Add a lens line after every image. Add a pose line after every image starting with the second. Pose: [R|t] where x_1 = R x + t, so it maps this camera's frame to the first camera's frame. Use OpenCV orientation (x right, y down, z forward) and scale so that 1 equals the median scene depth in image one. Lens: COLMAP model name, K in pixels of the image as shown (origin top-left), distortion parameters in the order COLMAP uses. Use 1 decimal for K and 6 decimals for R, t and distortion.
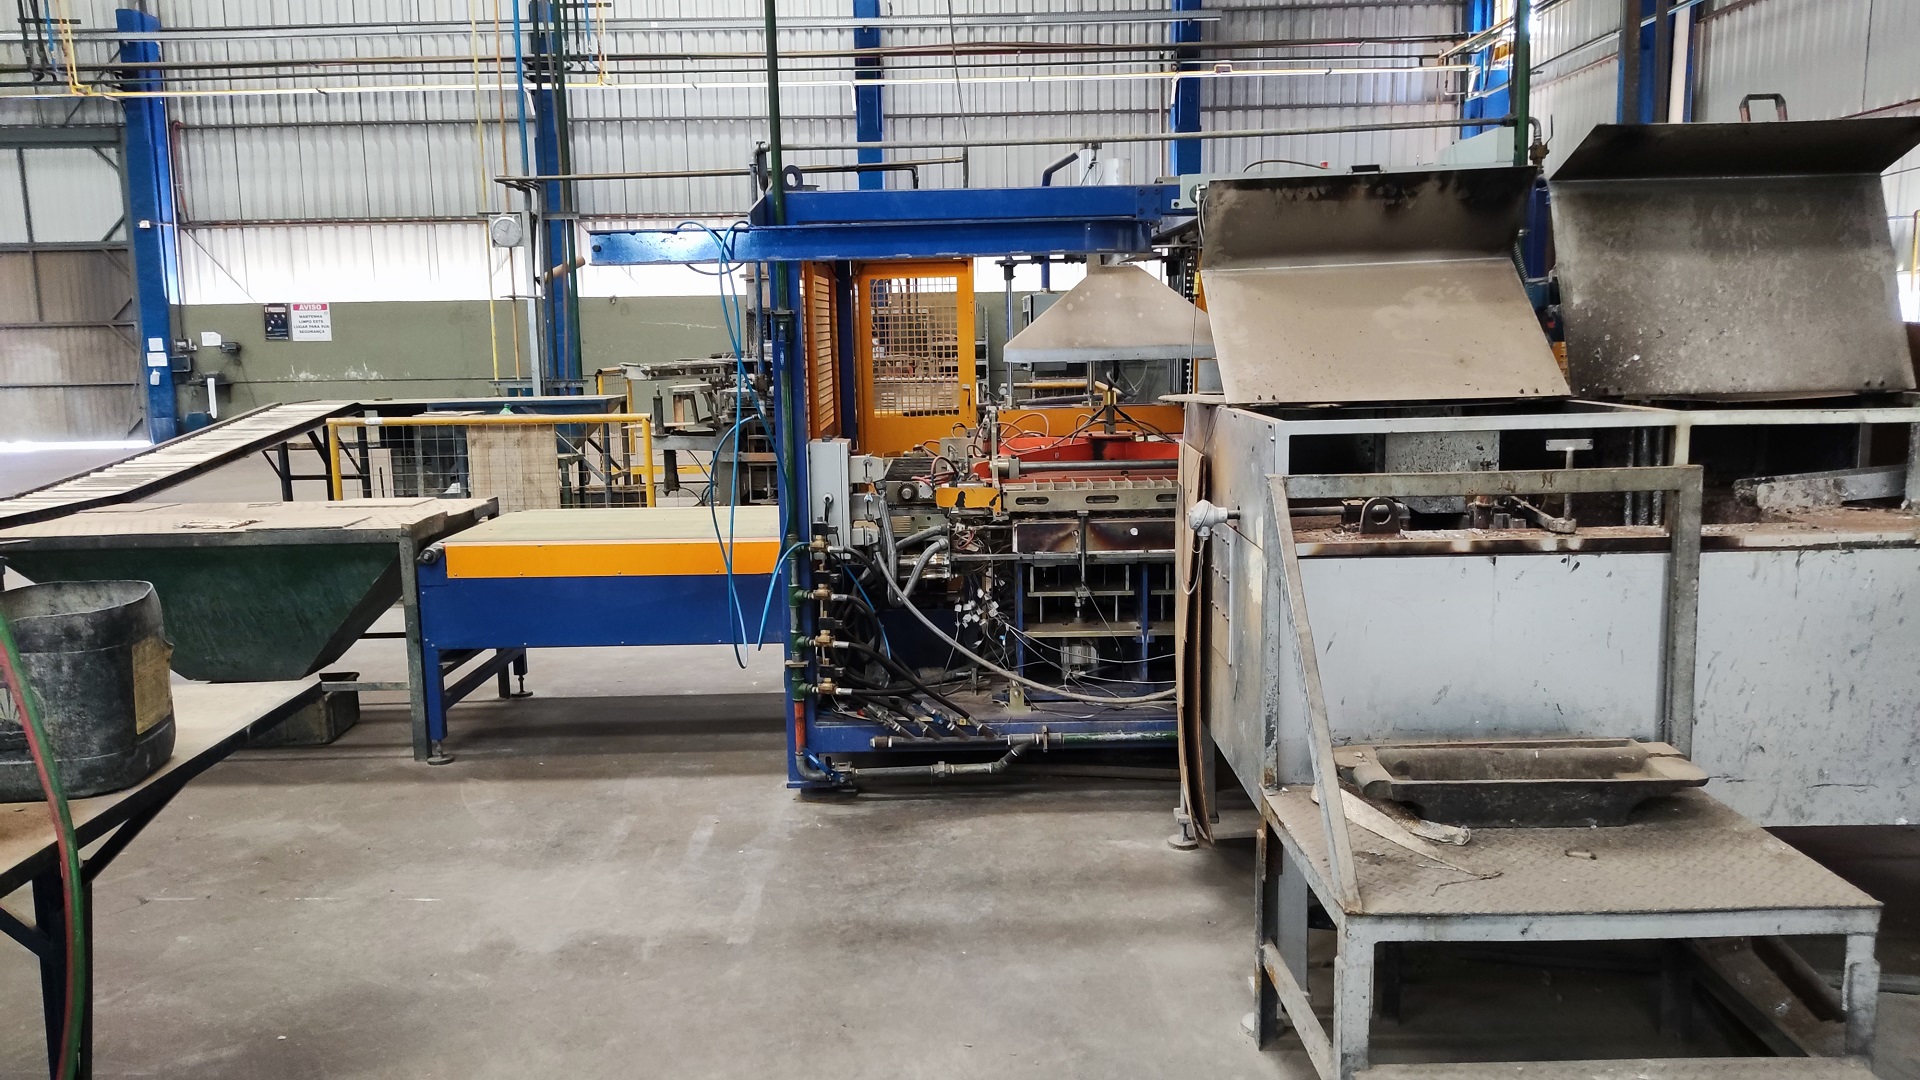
lens RADIAL K [[1430.3, 0, 962.7], [0, 1430.3, 533.5], [0, 0, 1]] dist [0.117730, -0.190596]
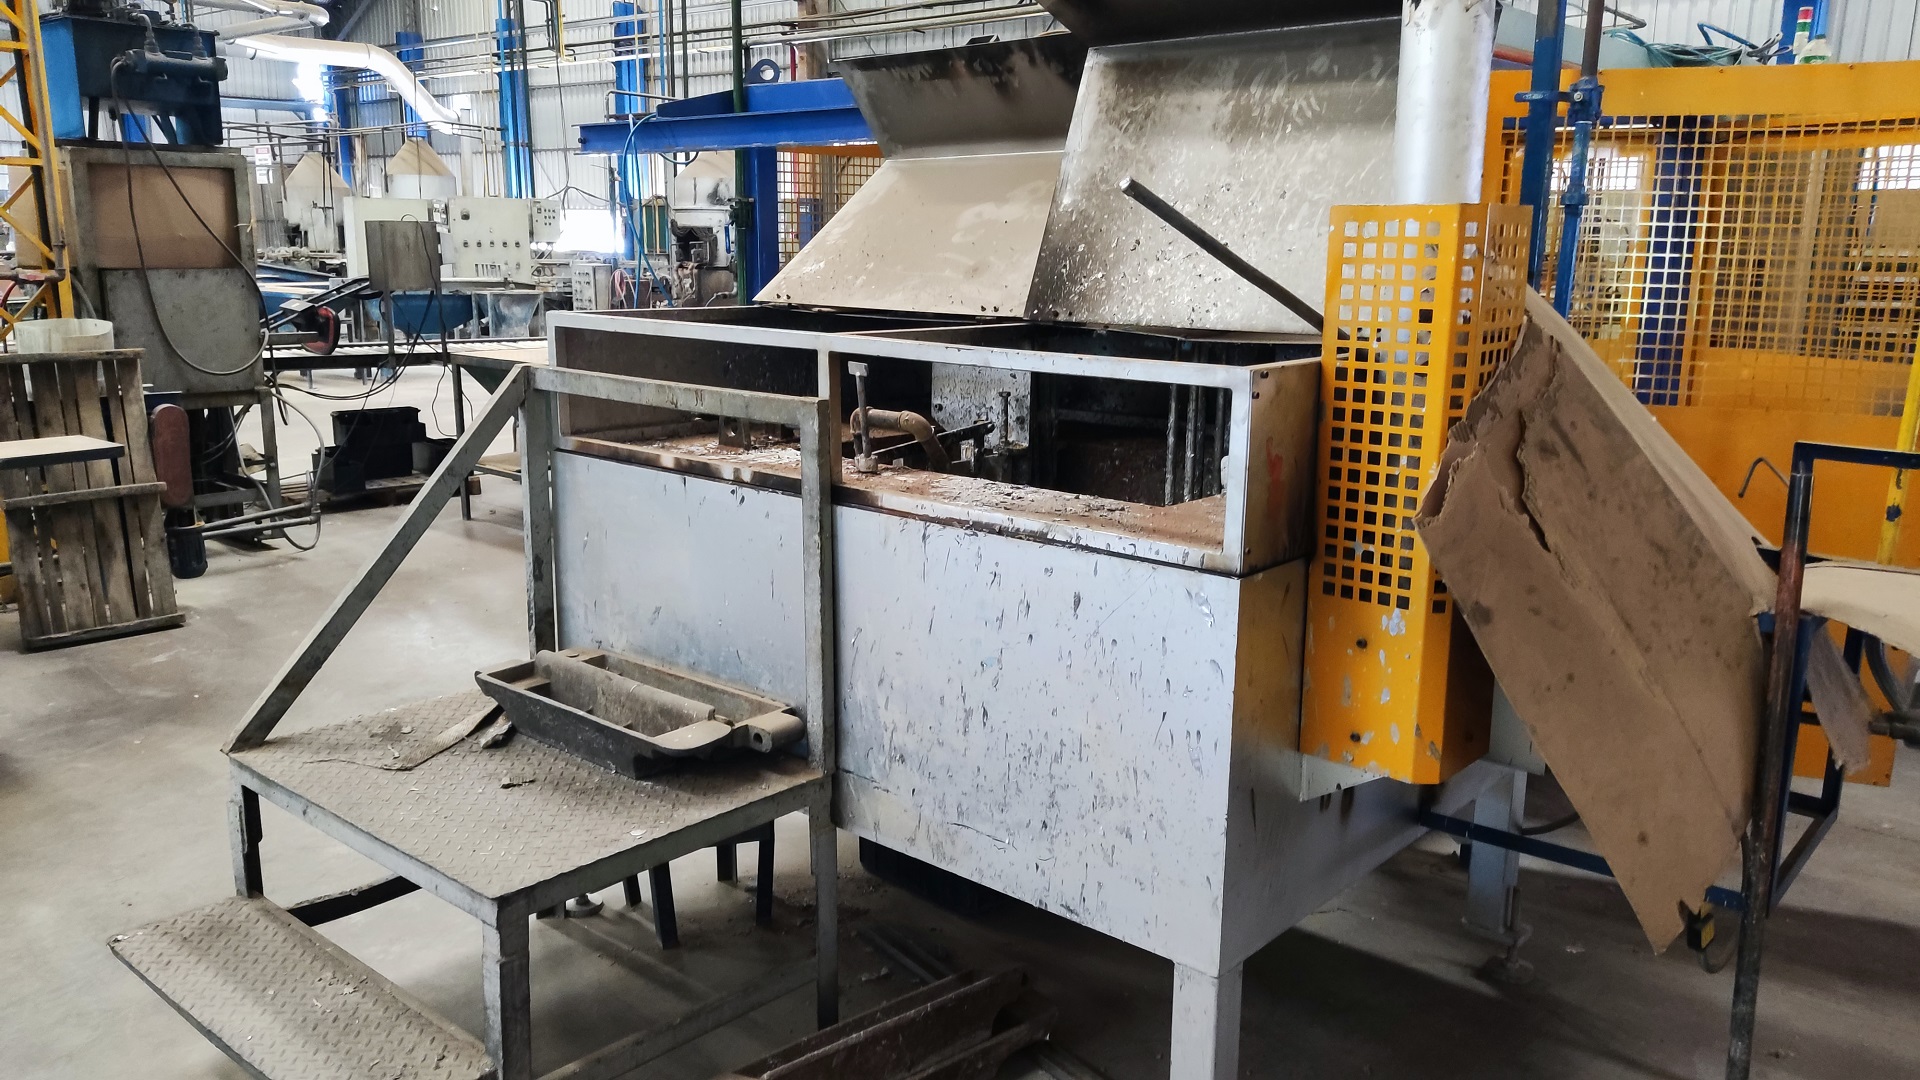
lens RADIAL K [[1430.3, 0, 962.7], [0, 1430.3, 533.5], [0, 0, 1]] dist [0.117730, -0.190596]
pose [[0.755191, 0.162417, -0.635065, 0.918713], [-0.118017, 0.986675, 0.111999, -0.060797], [0.644794, -0.009632, 0.764296, 0.351990]]
